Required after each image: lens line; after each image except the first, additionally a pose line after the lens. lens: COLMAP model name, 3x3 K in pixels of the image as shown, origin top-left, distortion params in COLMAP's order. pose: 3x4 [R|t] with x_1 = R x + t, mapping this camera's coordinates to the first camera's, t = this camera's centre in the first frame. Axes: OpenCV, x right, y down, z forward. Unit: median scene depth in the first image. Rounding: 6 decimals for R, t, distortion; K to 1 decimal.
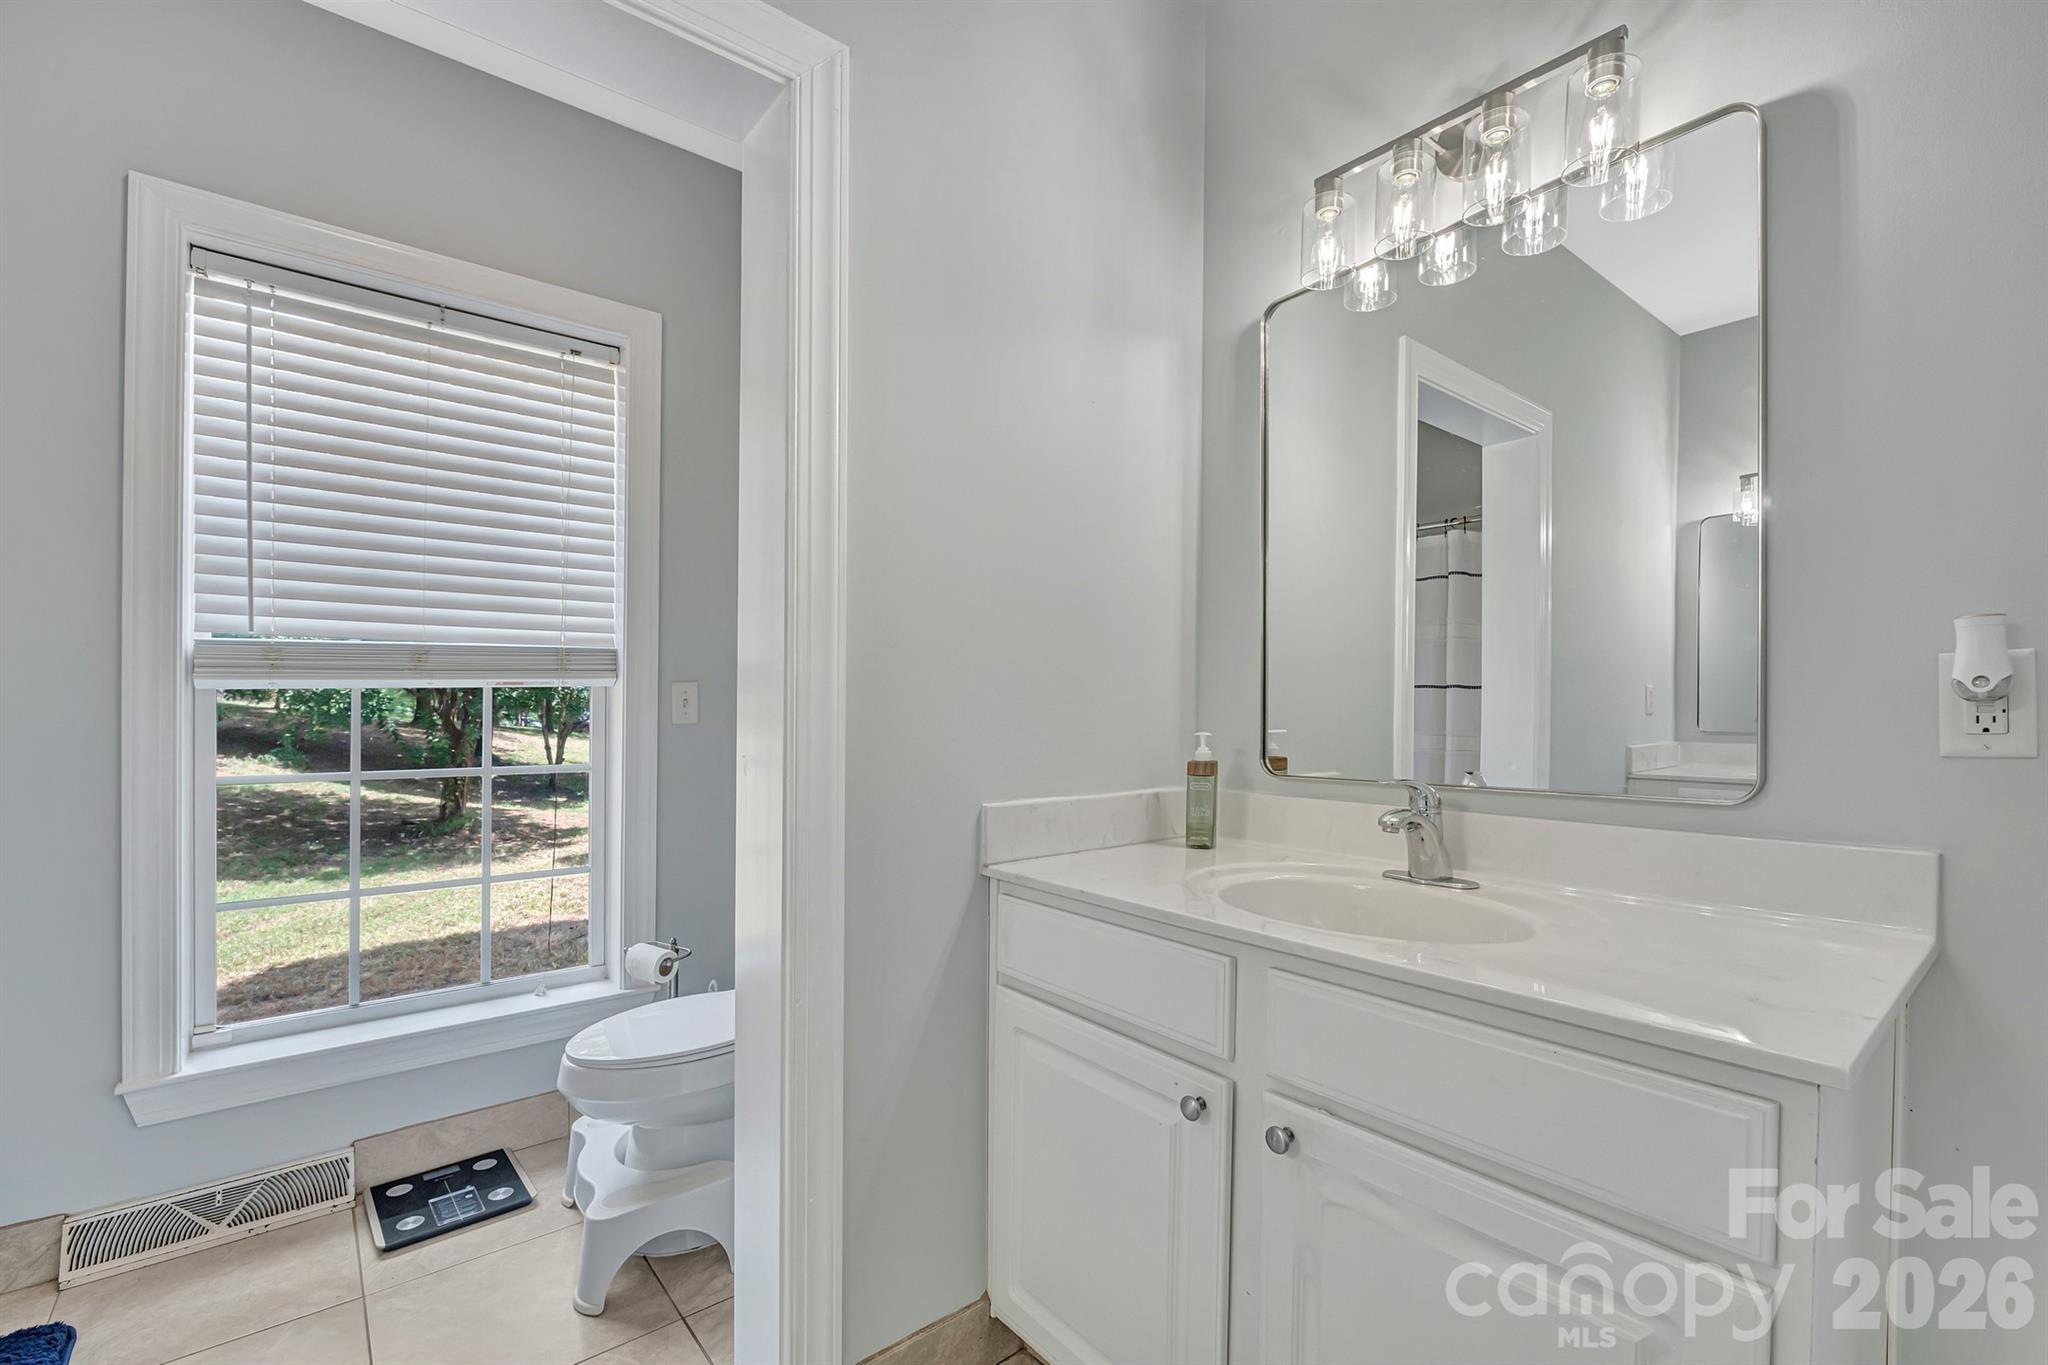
lens RADIAL K [[890.8, 0, 1059.6], [0, 890.8, 709.9], [0, 0, 1]] dist [-0.003864, -0.000590]
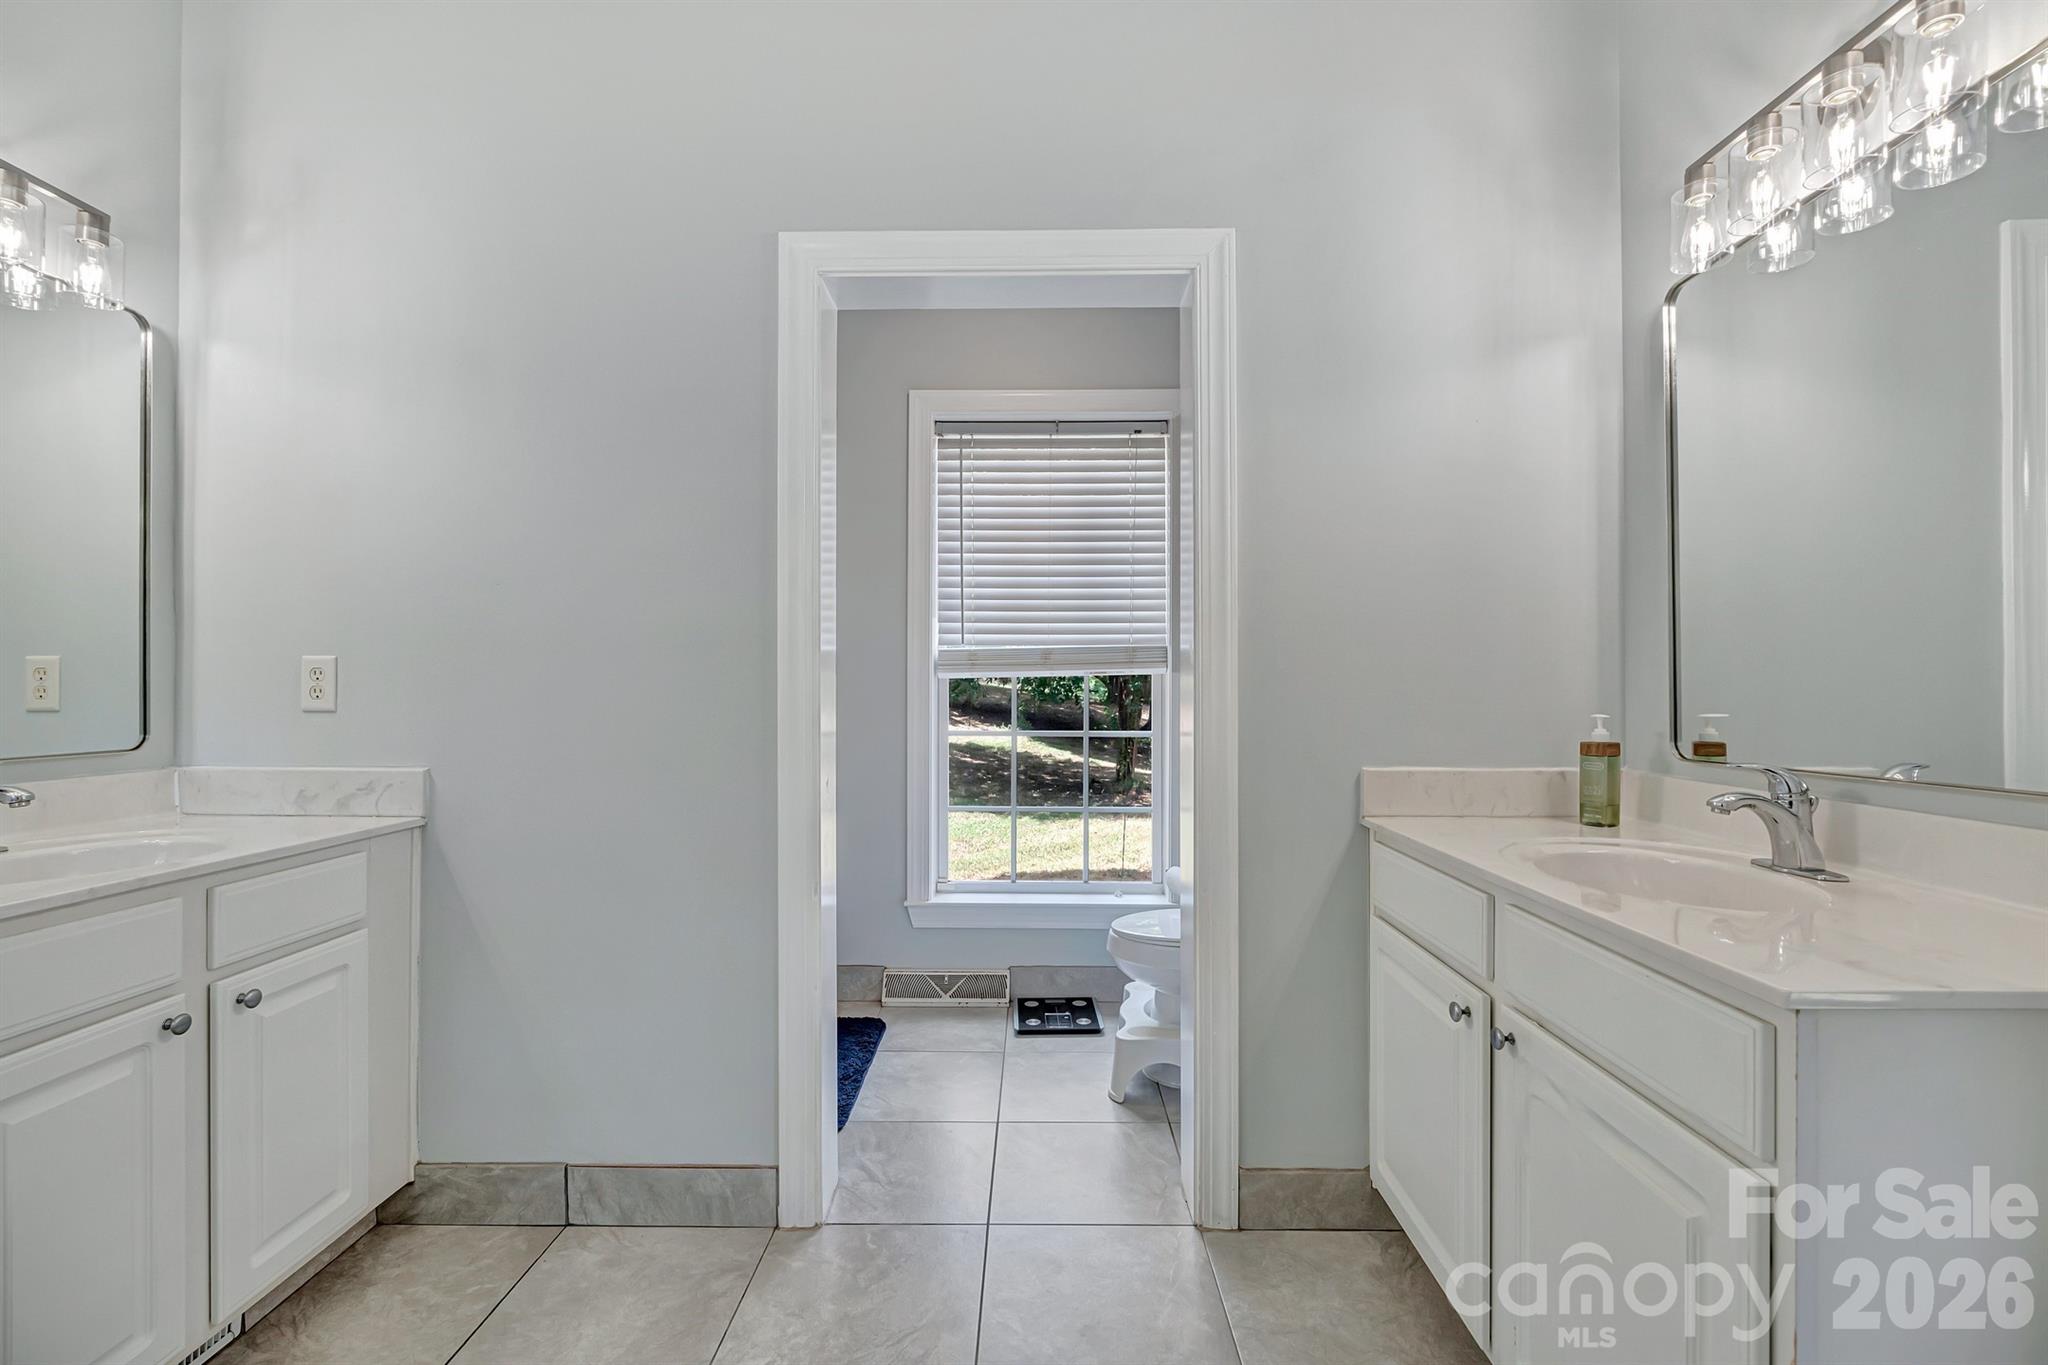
lens RADIAL K [[897.5, 0, 1024.0], [0, 897.5, 682.5], [0, 0, 1]] dist [-0.002291, -0.000718]
pose [[0.752306, -0.004677, -0.658798, 0.300166], [-0.001794, 0.999957, -0.009148, -0.001189], [0.658812, 0.008064, 0.752264, -0.200244]]
